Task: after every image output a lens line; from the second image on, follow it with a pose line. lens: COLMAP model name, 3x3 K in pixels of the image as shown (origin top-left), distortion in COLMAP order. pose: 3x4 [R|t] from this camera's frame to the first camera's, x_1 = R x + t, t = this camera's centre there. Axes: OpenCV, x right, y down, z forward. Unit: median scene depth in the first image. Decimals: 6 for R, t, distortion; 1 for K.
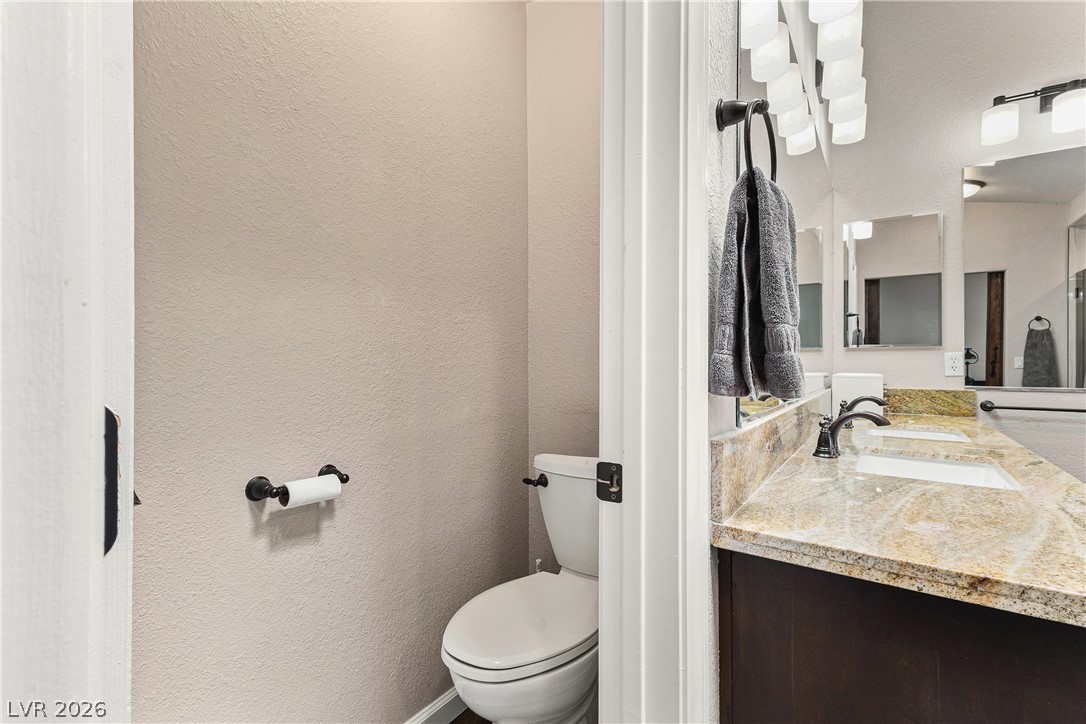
lens RADIAL K [[502.2, 0, 534.0], [0, 502.2, 362.7], [0, 0, 1]] dist [0.021881, -0.005968]
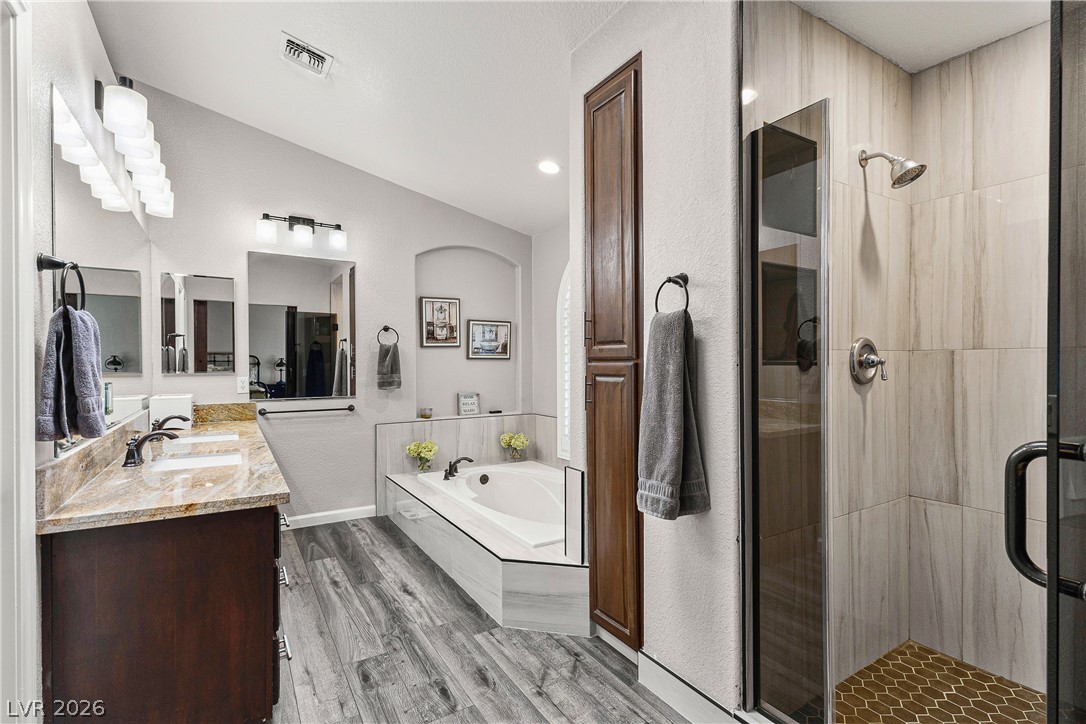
lens RADIAL K [[502.2, 0, 543.7], [0, 502.2, 367.0], [0, 0, 1]] dist [0.021881, -0.005968]
pose [[0.397769, -0.008383, 0.917447, -0.430827], [0.000652, 0.999961, 0.008854, -0.162948], [-0.917485, -0.002923, 0.397759, -0.987288]]
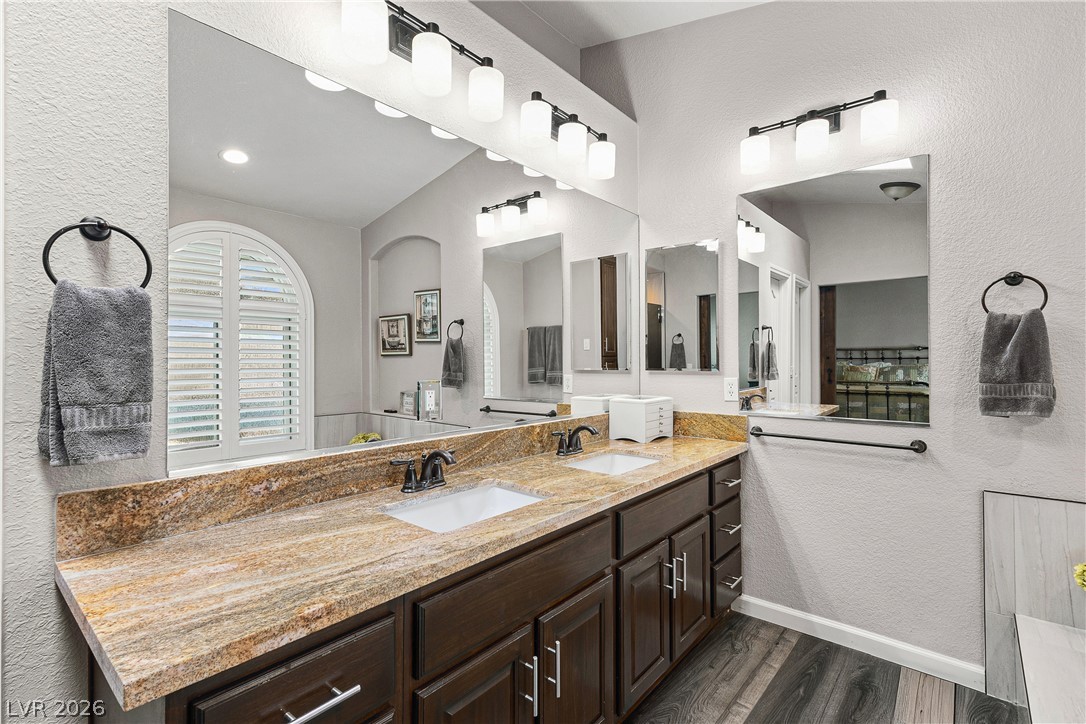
lens RADIAL K [[502.2, 0, 547.5], [0, 502.2, 358.1], [0, 0, 1]] dist [0.021881, -0.005968]
pose [[0.995173, -0.000451, -0.098132, 1.498162], [0.000007, 0.999990, -0.004520, -0.145833], [0.098133, 0.004497, 0.995163, -0.090452]]
